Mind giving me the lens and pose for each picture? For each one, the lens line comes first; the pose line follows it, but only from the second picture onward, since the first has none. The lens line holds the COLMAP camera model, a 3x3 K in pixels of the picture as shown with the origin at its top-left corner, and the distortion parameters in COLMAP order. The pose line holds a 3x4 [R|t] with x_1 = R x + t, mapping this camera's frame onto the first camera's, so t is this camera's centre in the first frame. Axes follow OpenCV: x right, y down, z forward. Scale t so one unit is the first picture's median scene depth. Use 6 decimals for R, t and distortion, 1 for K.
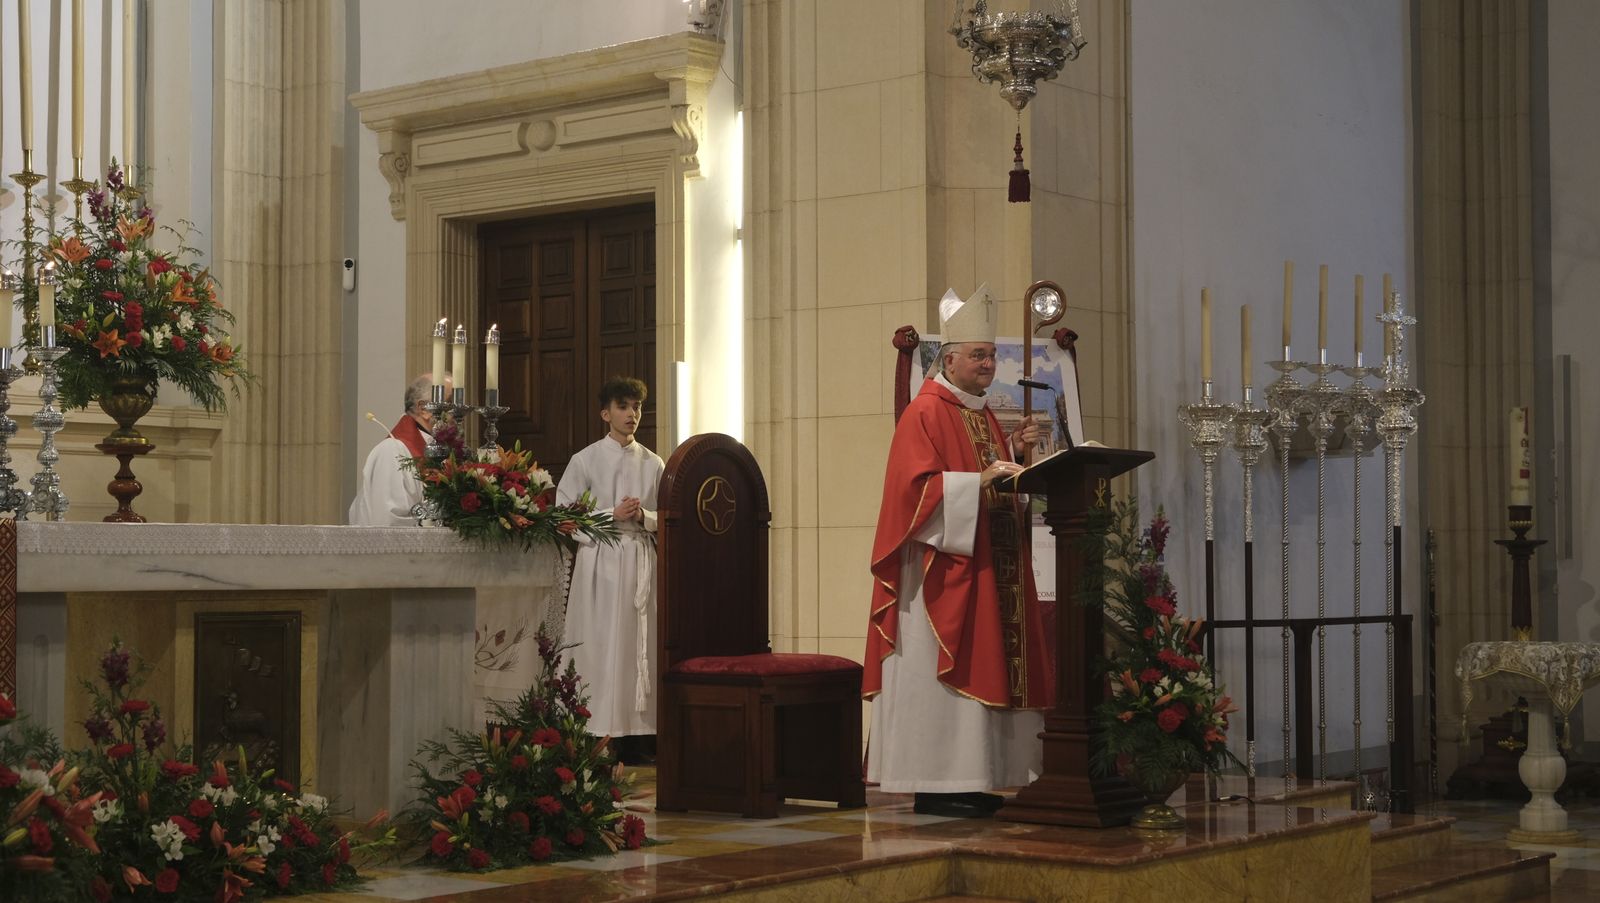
lens RADIAL K [[2462.7, 0, 834.8], [0, 2462.7, 458.6], [0, 0, 1]] dist [0.021121, 0.169193]
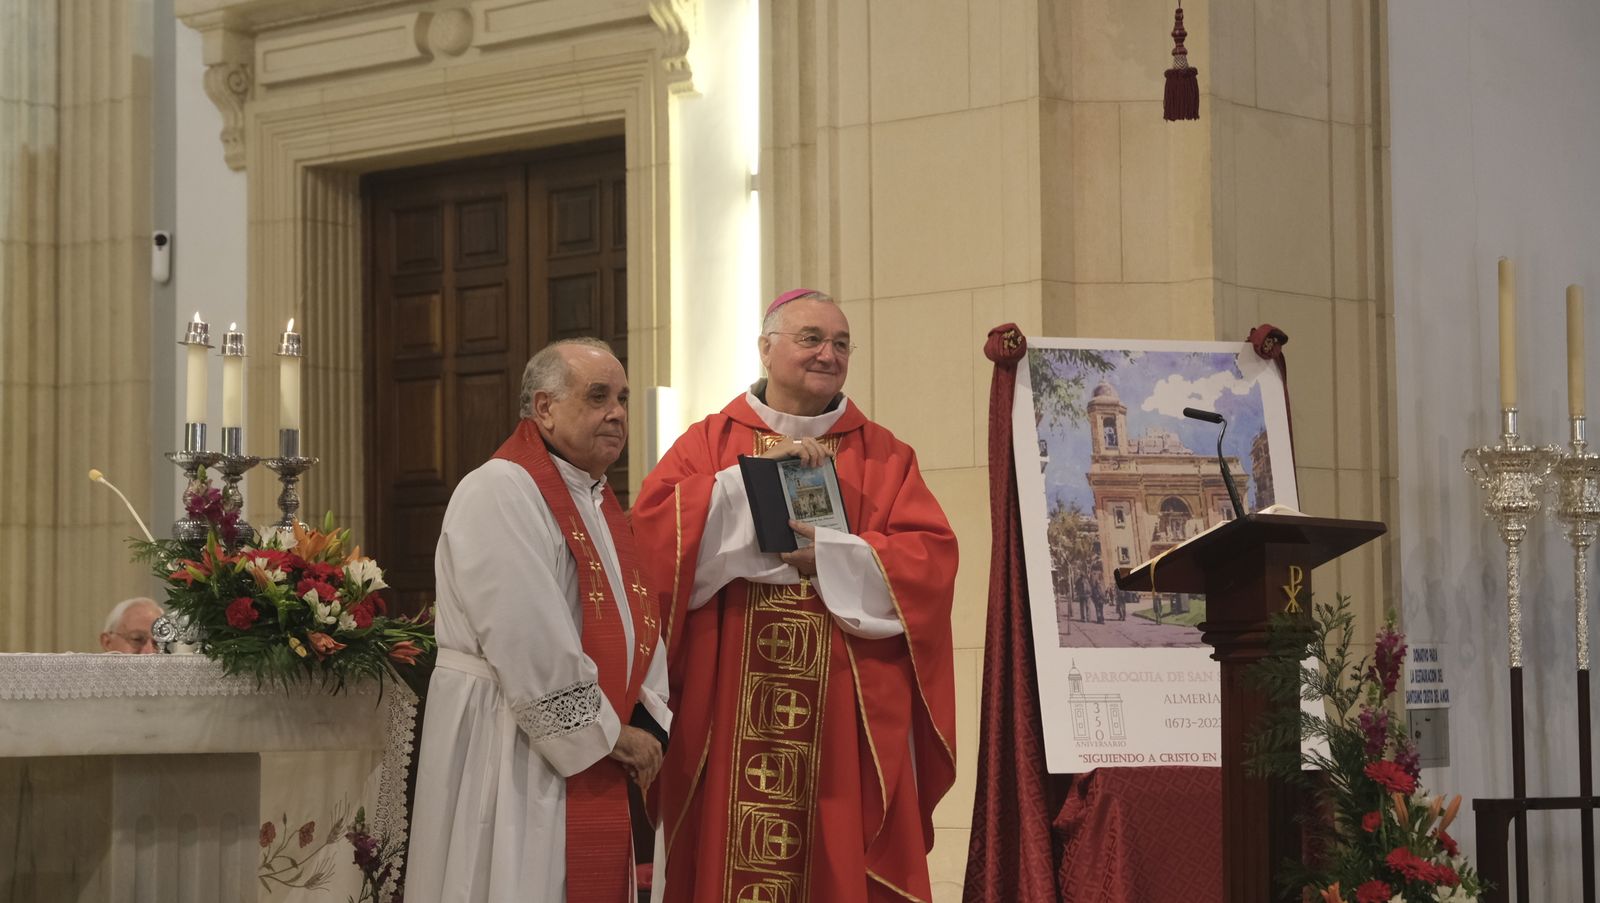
lens RADIAL K [[3741.4, 0, 856.6], [0, 3741.4, 481.4], [0, 0, 1]] dist [0.048130, 0.875039]
pose [[0.998621, -0.009350, -0.051659, 0.036852], [0.008450, 0.999809, -0.017602, 0.001863], [0.051813, 0.017141, 0.998510, 0.054917]]
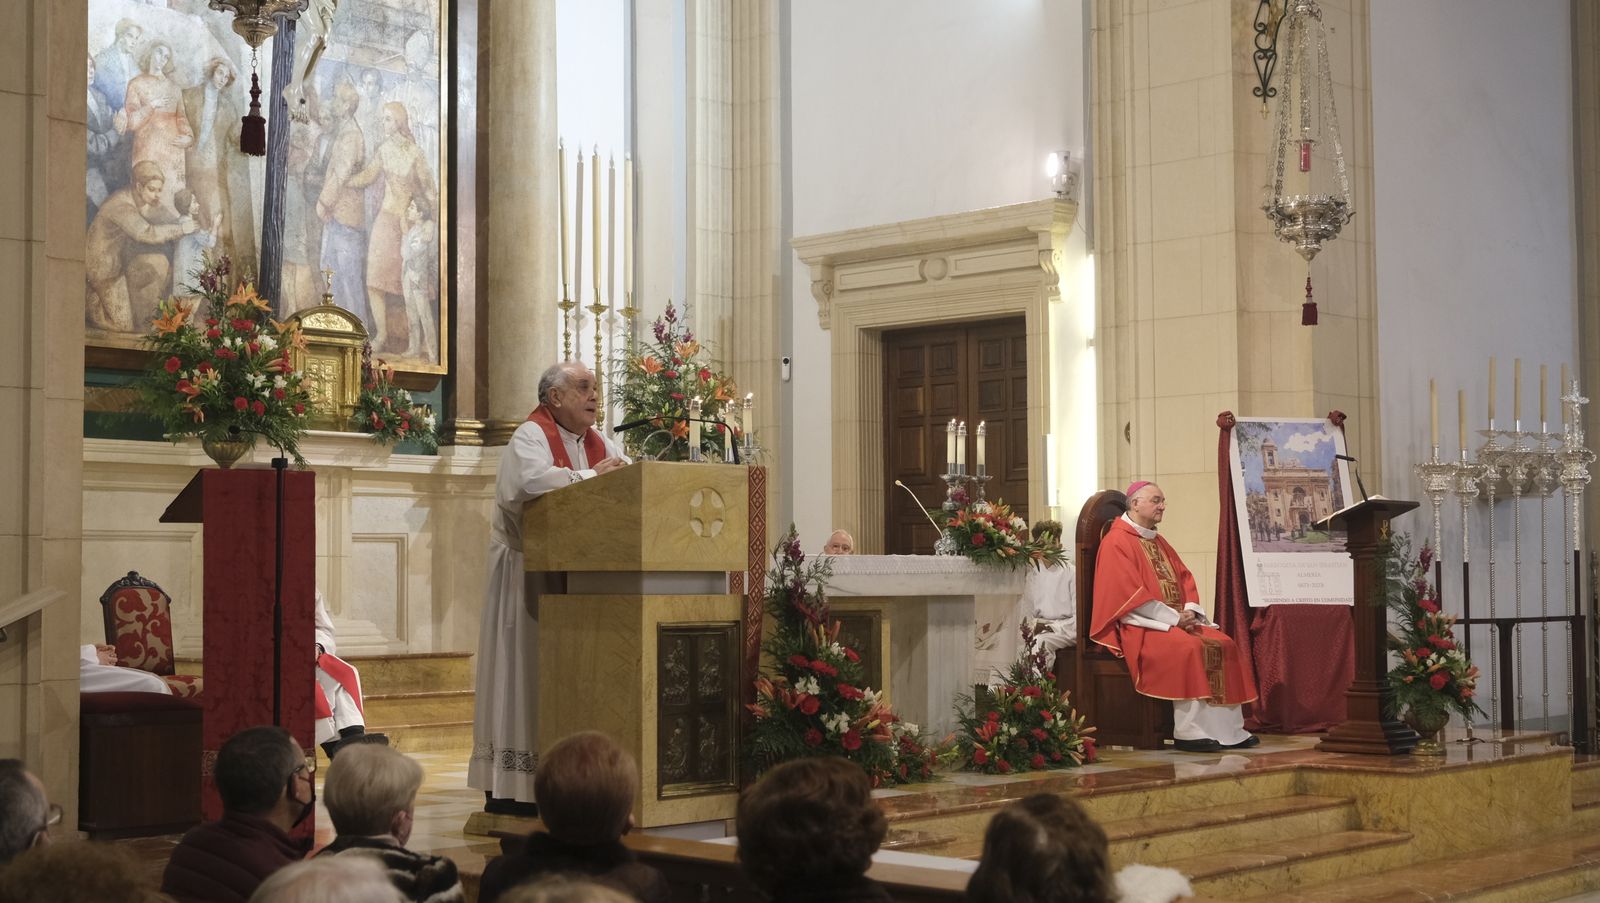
lens RADIAL K [[2245.1, 0, 838.6], [0, 2245.1, 459.3], [0, 0, 1]] dist [-0.007740, 0.079758]
pose [[0.997283, -0.007423, -0.073286, -0.091904], [0.006596, 0.999912, -0.011523, -0.011760], [0.073365, 0.011008, 0.997244, -0.284434]]
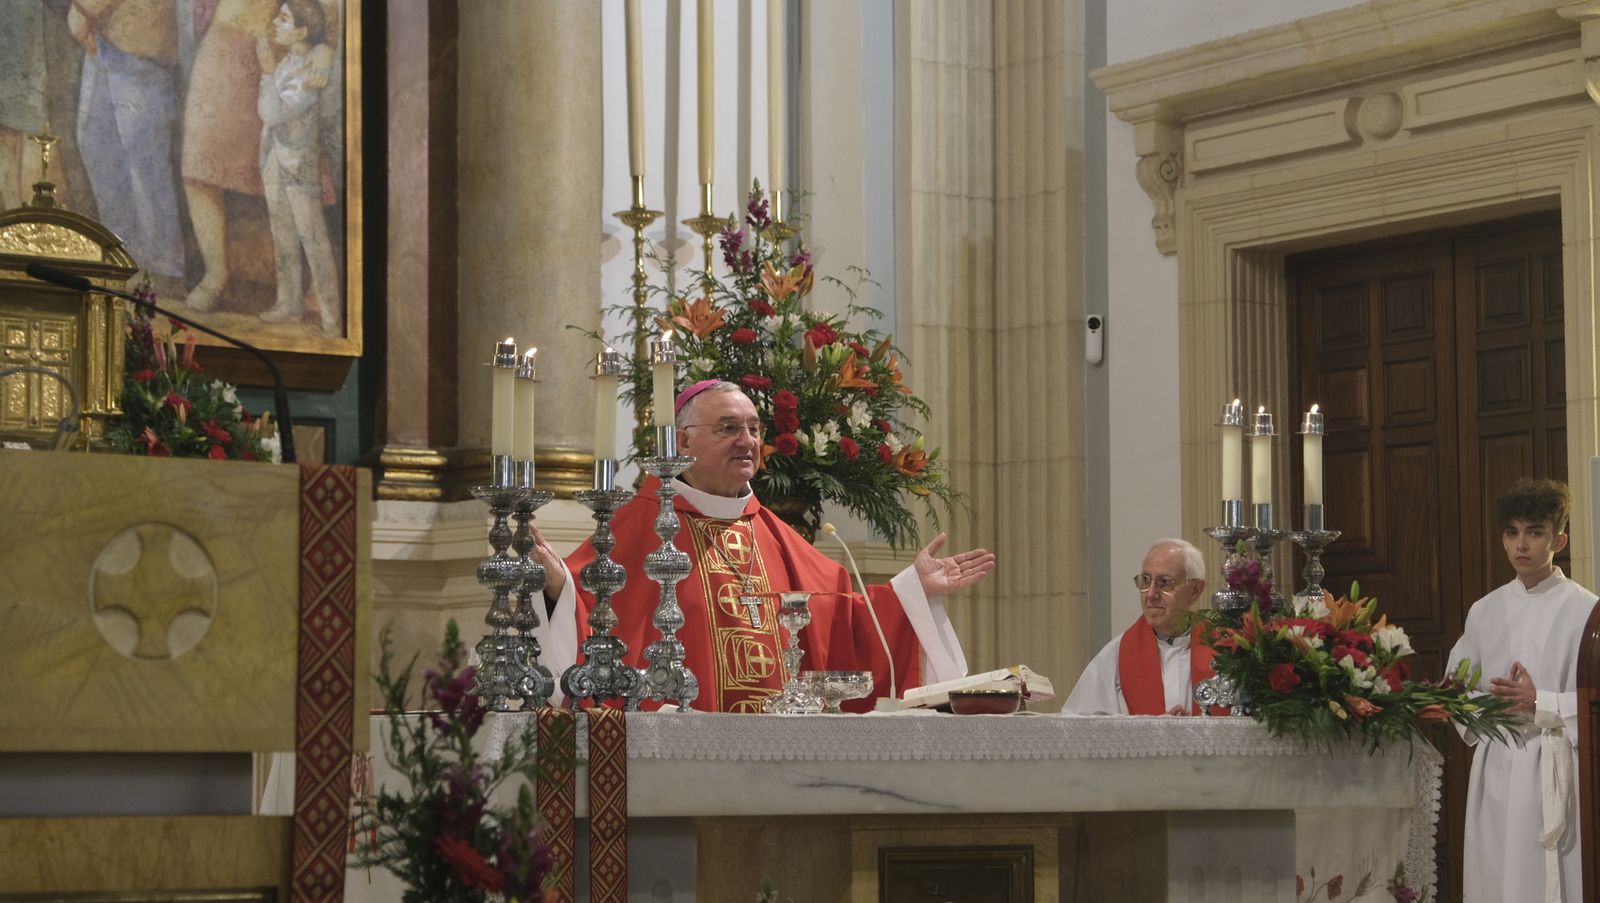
lens RADIAL K [[3741.4, 0, 856.6], [0, 3741.4, 481.4], [0, 0, 1]] dist [0.048130, 0.875039]
pose [[0.966478, -0.024565, -0.255573, -0.001973], [0.015486, 0.999177, -0.037477, 0.000772], [0.256283, 0.032263, 0.966063, 0.009082]]
